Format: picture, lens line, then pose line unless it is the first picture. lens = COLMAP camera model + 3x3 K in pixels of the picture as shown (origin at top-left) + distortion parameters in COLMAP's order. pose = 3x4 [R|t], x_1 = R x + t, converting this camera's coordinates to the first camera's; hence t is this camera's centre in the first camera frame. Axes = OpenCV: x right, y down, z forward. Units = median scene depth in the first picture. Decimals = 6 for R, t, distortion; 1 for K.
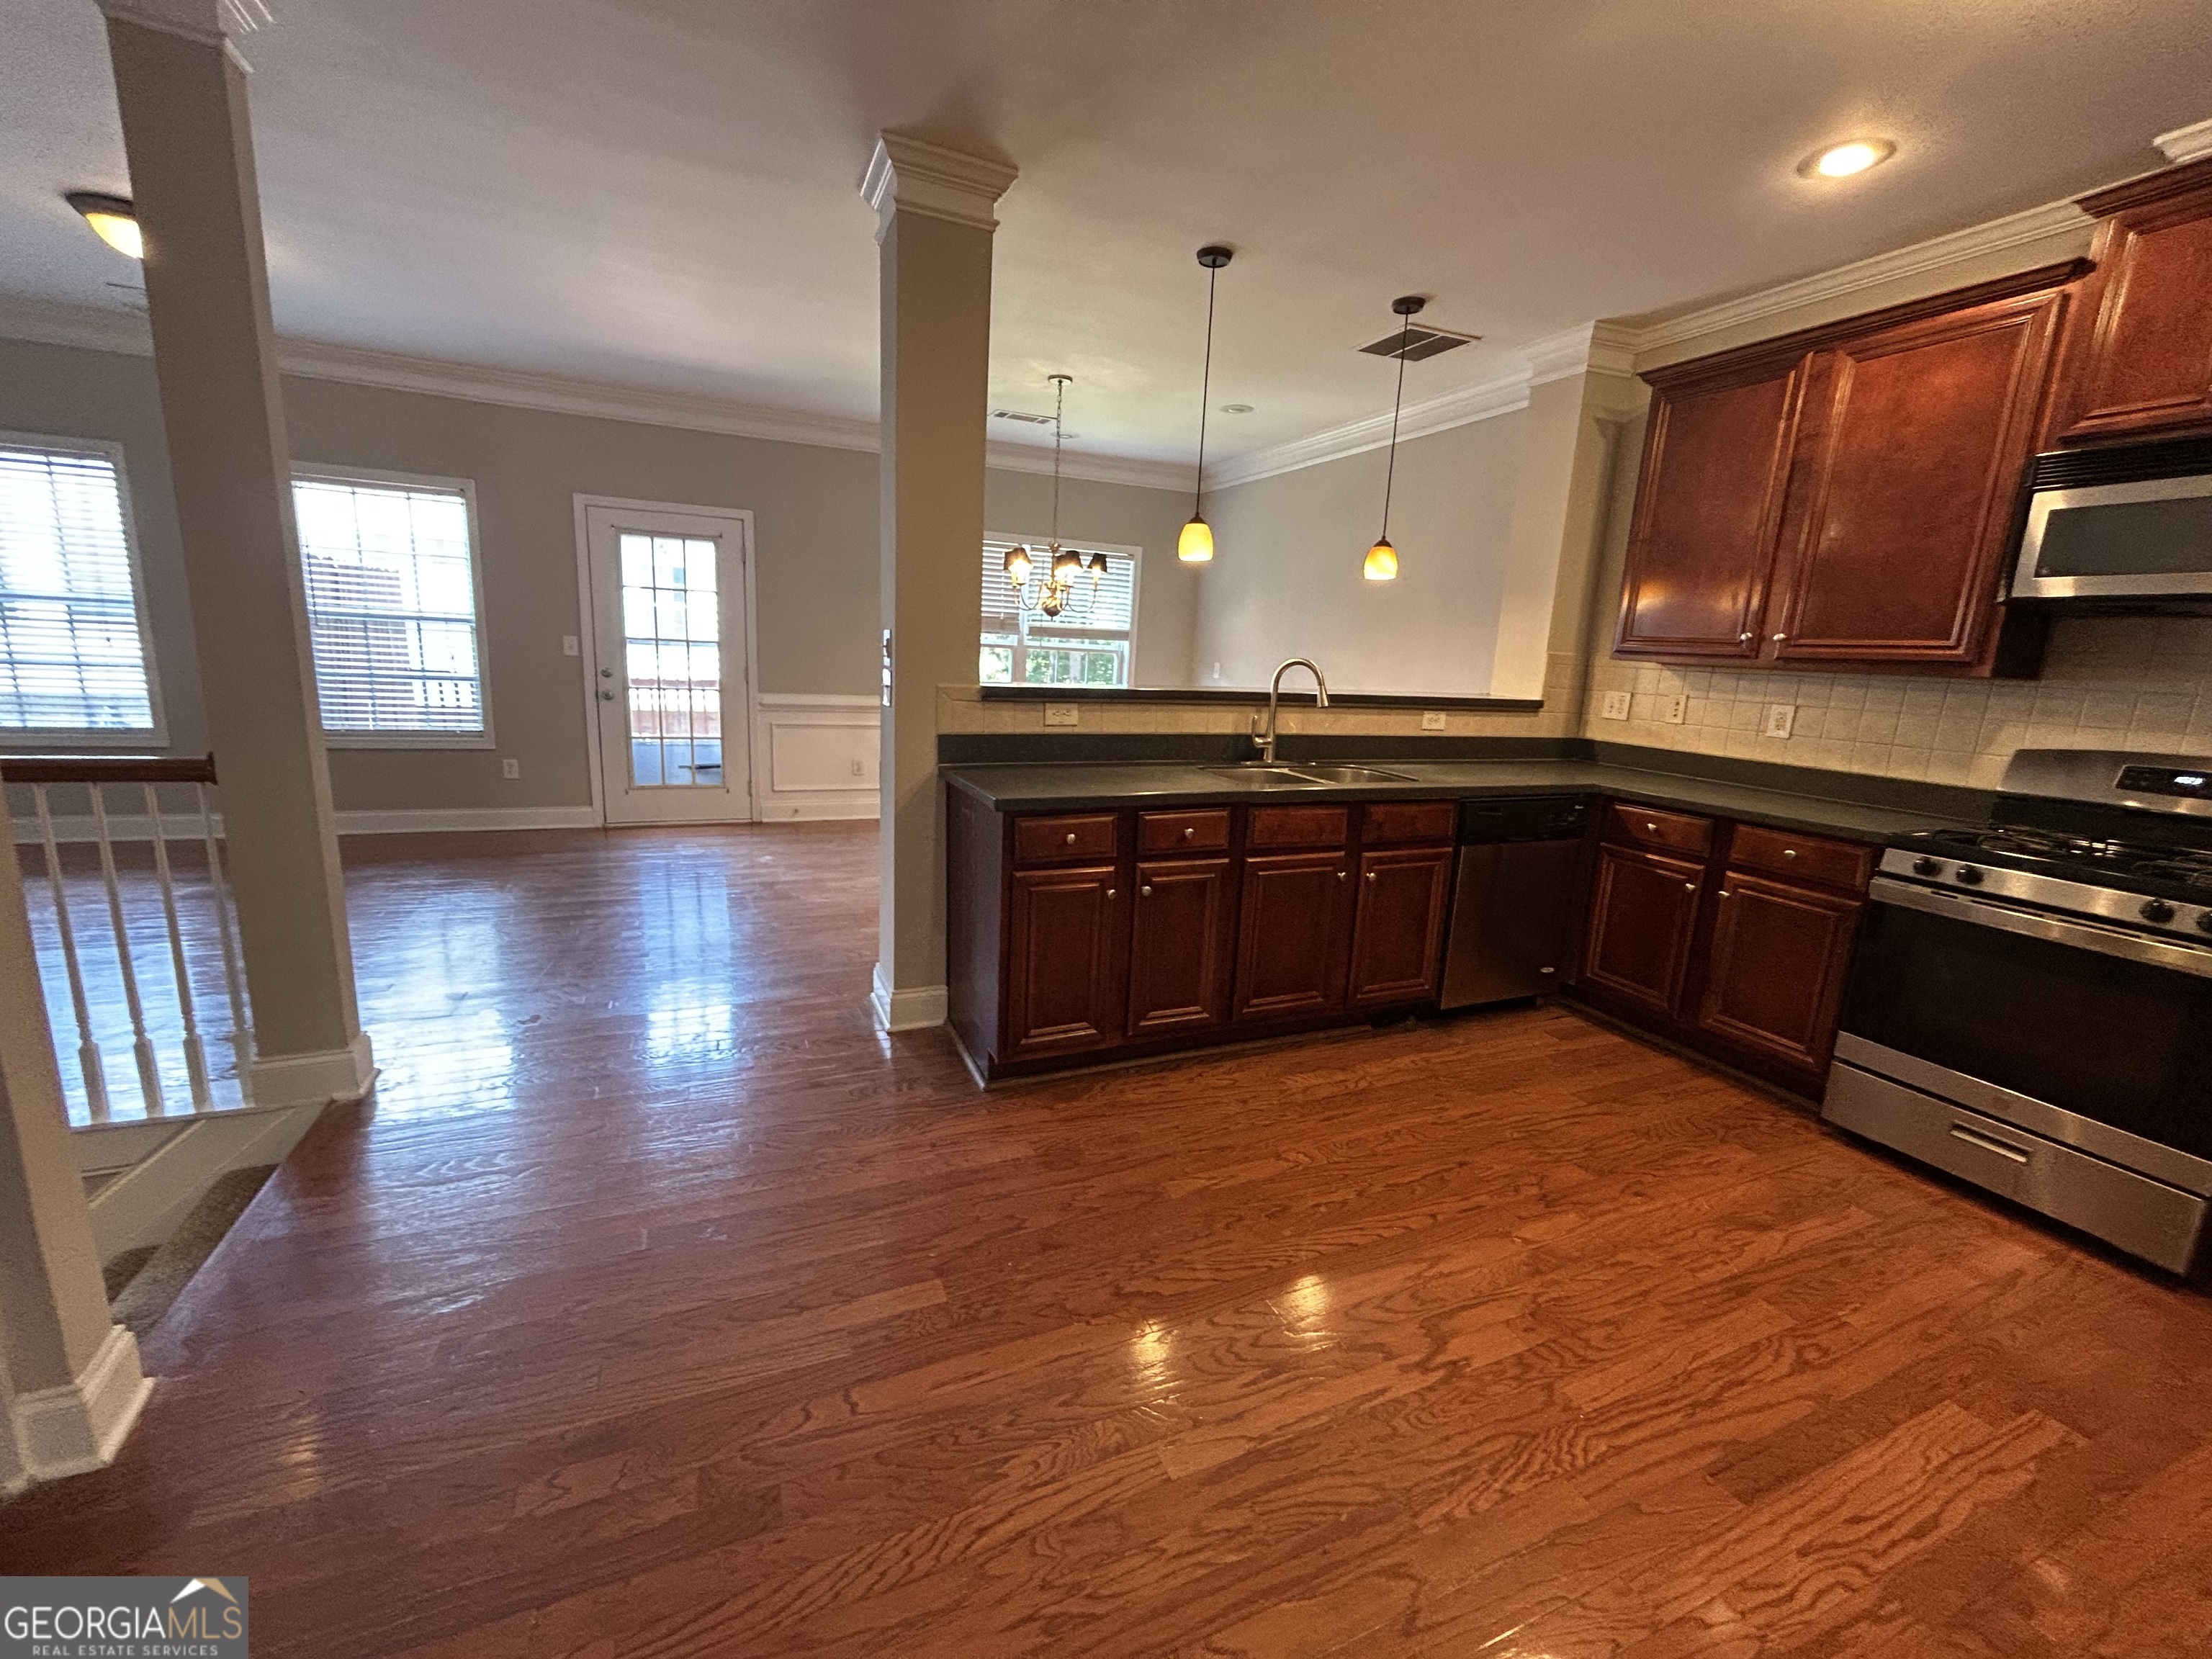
lens RADIAL K [[896.5, 0, 1109.7], [0, 896.5, 823.1], [0, 0, 1]] dist [-0.001332, 0.000517]
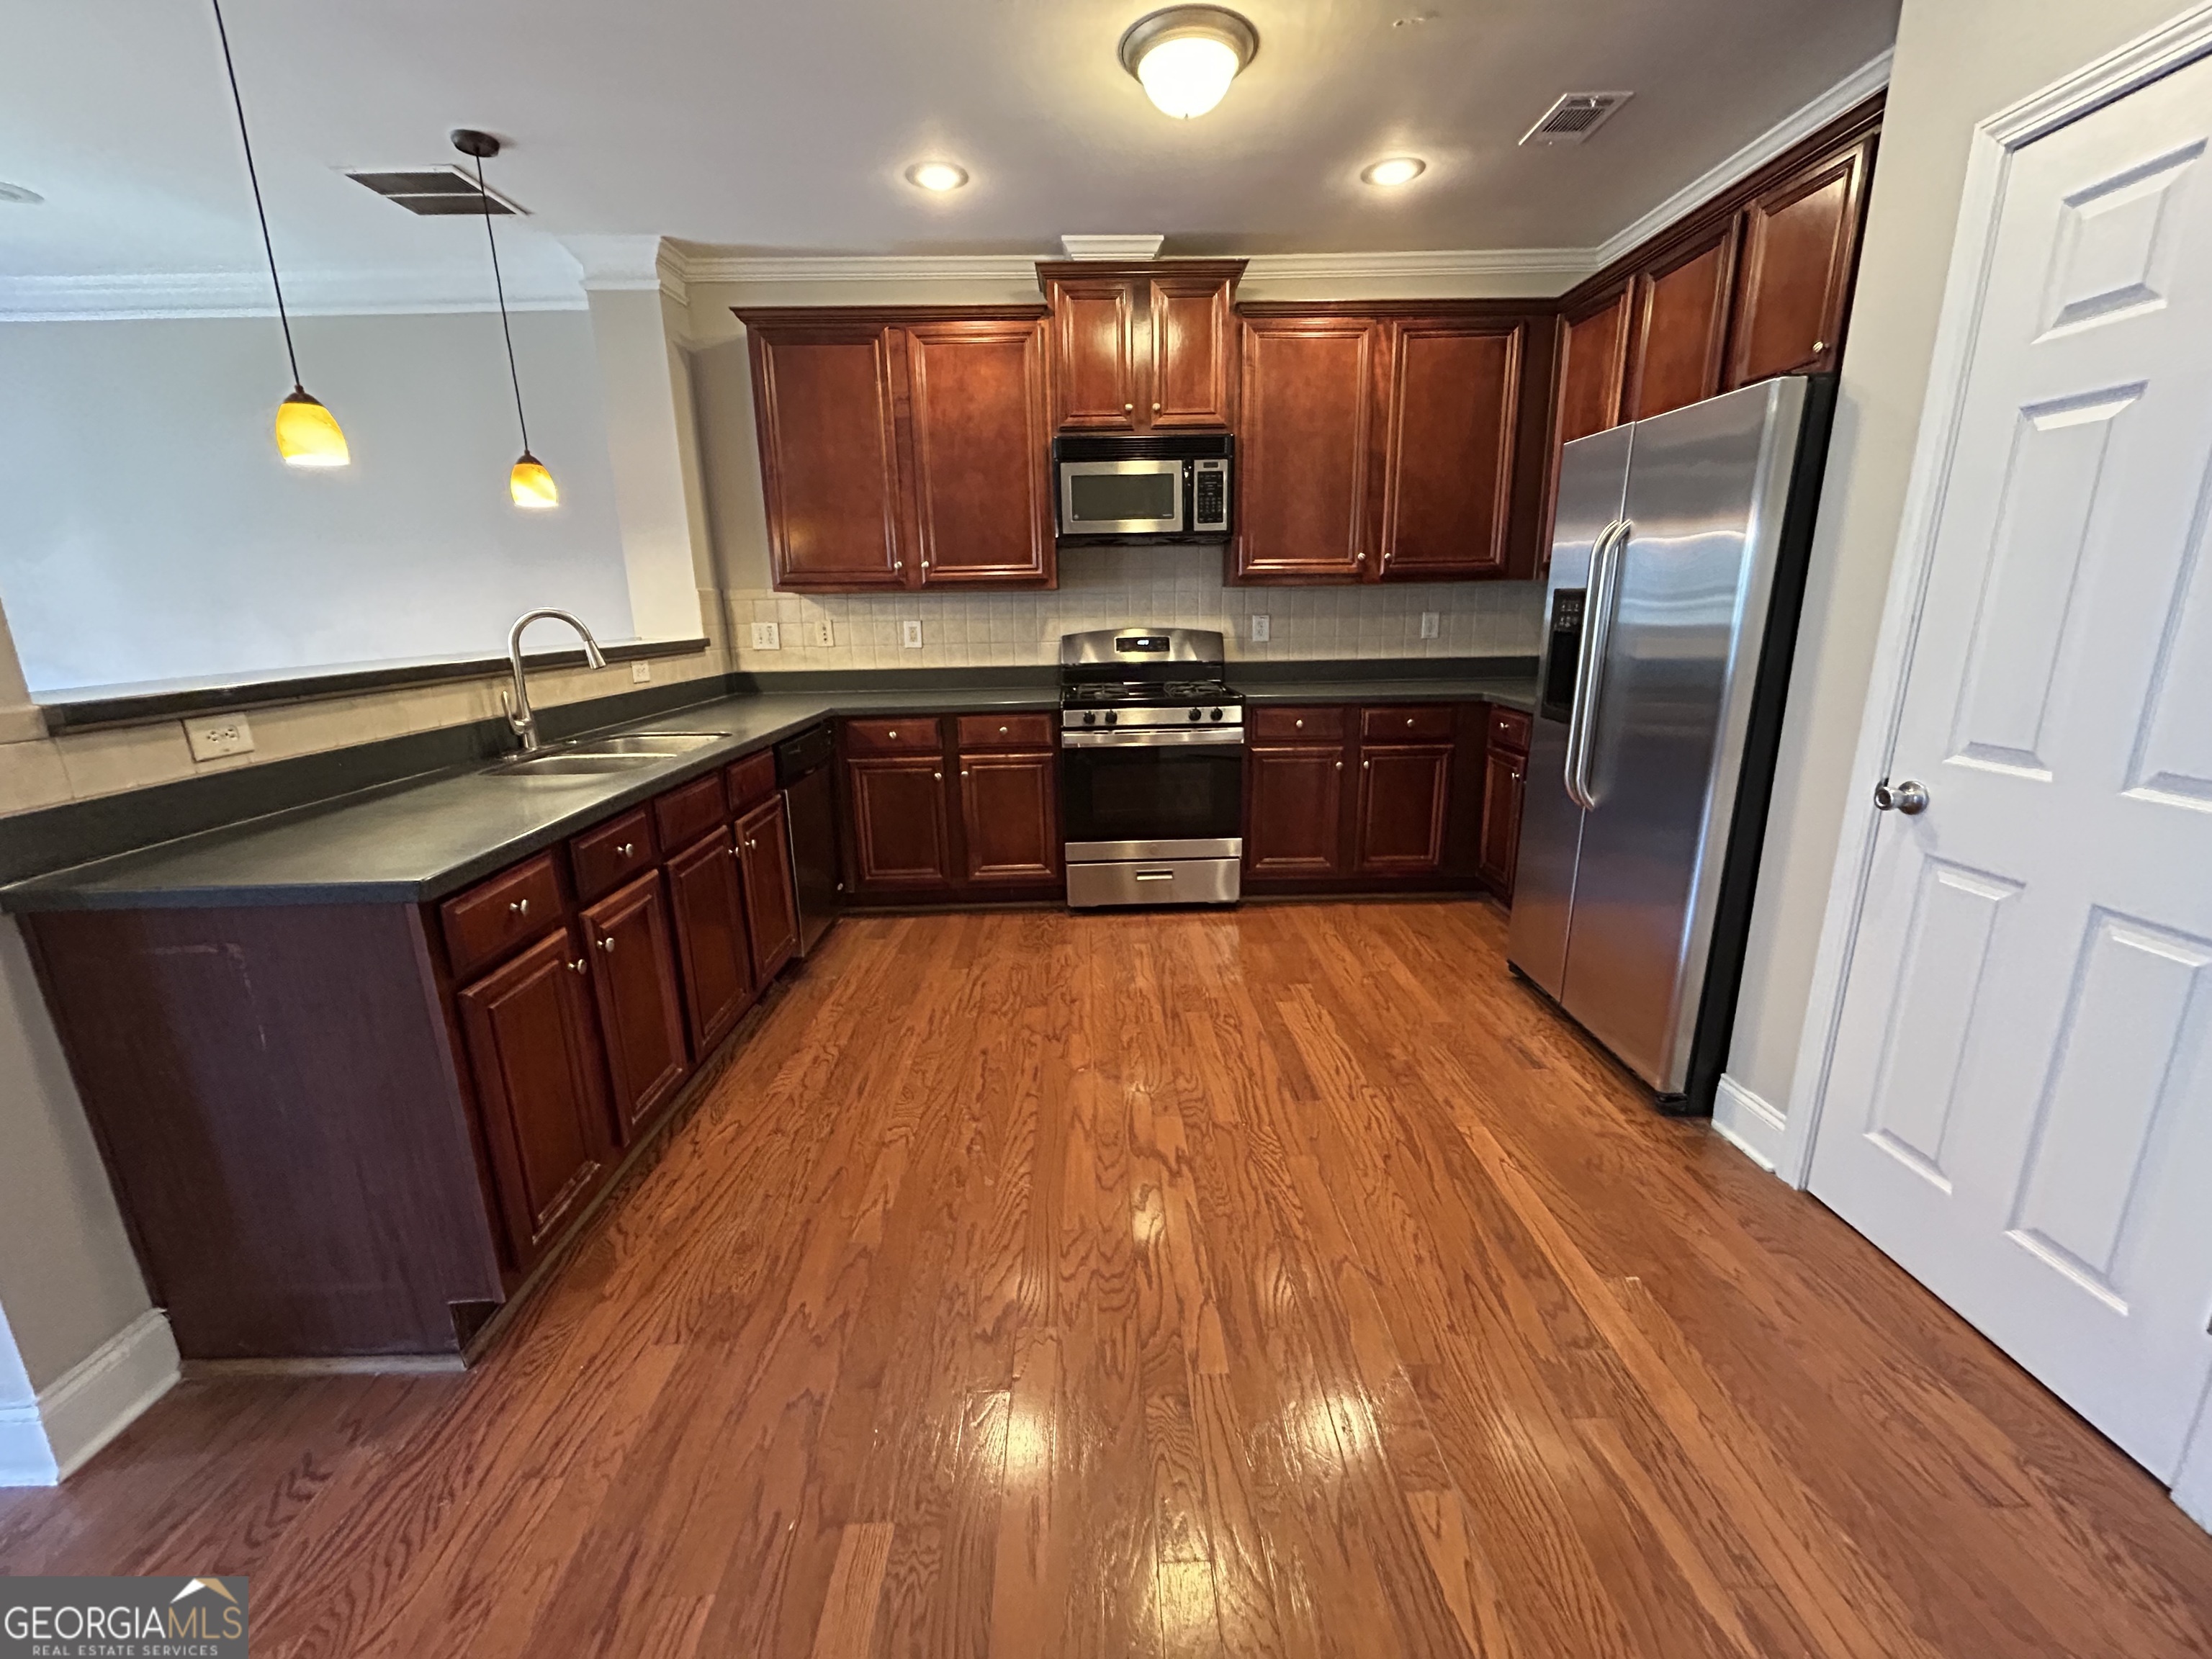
lens RADIAL K [[896.5, 0, 1111.2], [0, 896.5, 820.3], [0, 0, 1]] dist [-0.001332, 0.000517]
pose [[0.383169, -0.273398, 0.882290, -0.352966], [0.217329, 0.955060, 0.201564, -0.065021], [-0.897747, 0.114514, 0.425367, 0.284759]]
